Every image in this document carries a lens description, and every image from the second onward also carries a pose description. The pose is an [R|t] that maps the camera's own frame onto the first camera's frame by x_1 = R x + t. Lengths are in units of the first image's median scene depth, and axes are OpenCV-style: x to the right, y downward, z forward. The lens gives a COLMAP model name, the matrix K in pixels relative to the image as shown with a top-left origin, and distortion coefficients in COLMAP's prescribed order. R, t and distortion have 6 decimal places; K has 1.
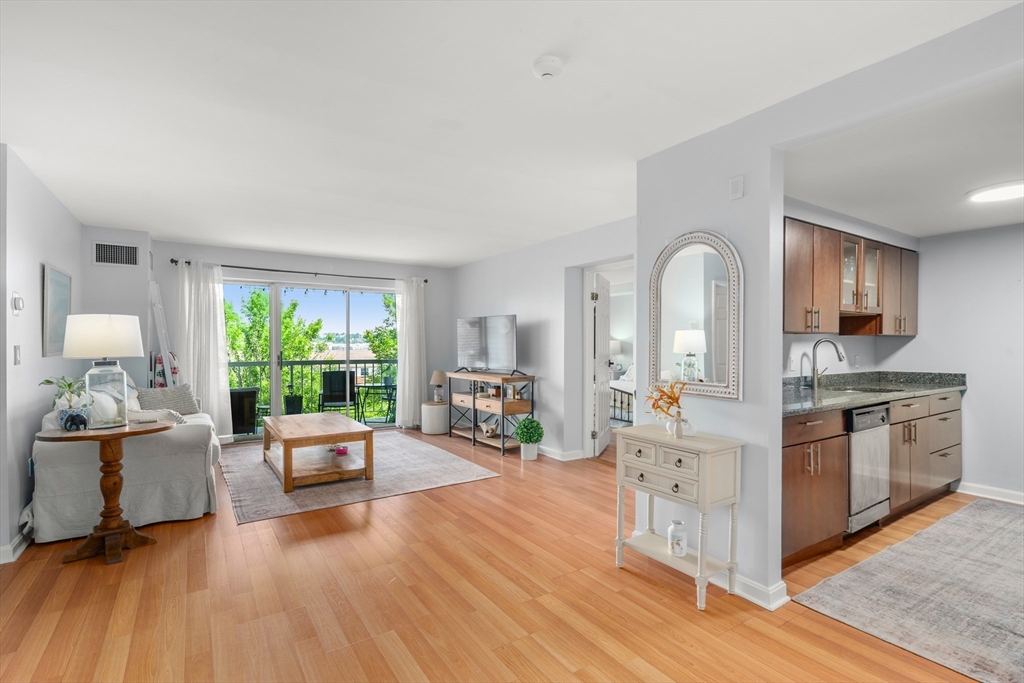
lens RADIAL K [[481.7, 0, 511.0], [0, 481.7, 340.5], [0, 0, 1]] dist [-0.004811, 0.000445]
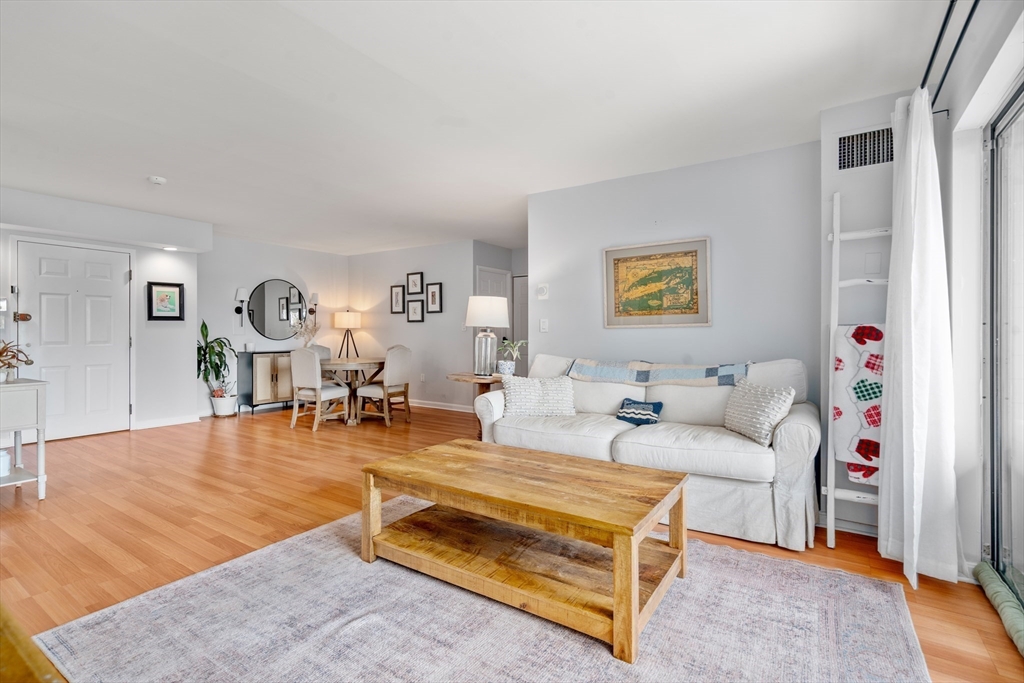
lens RADIAL K [[481.7, 0, 510.1], [0, 481.7, 337.9], [0, 0, 1]] dist [-0.004811, 0.000445]
pose [[-0.920840, -0.000912, -0.389940, -0.267605], [-0.002570, 0.999990, 0.003732, 0.048729], [0.389932, 0.004438, -0.920833, 1.805933]]
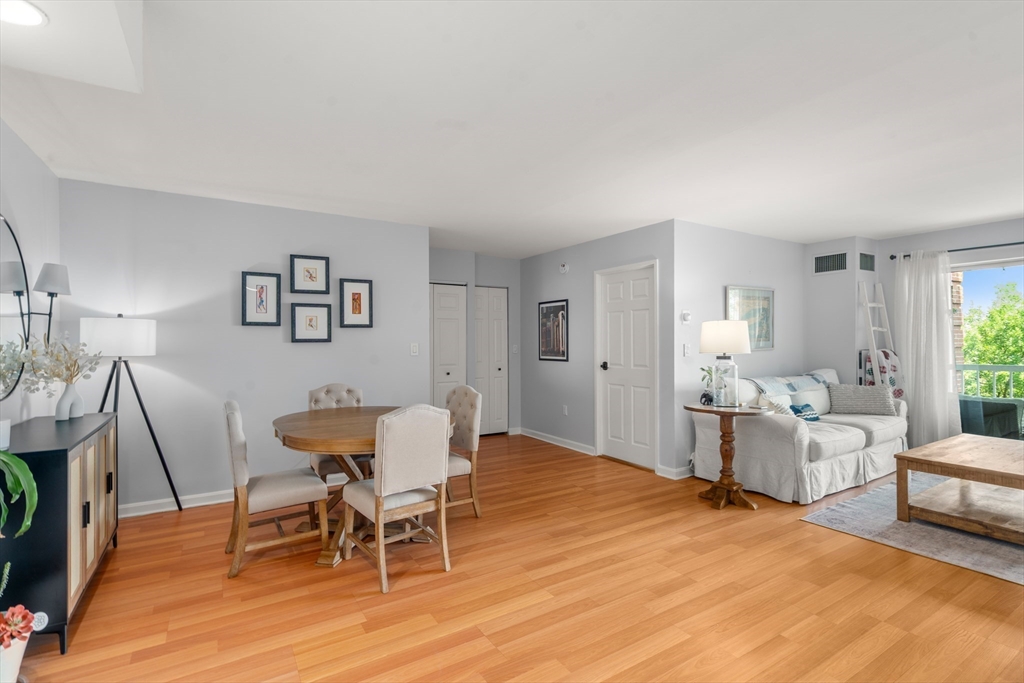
lens RADIAL K [[481.7, 0, 510.0], [0, 481.7, 340.2], [0, 0, 1]] dist [-0.004811, 0.000445]
pose [[-0.032442, -0.004783, -0.999462, 0.418421], [0.010029, 0.999937, -0.005111, -0.000889], [0.999423, -0.010190, -0.032392, 0.368116]]
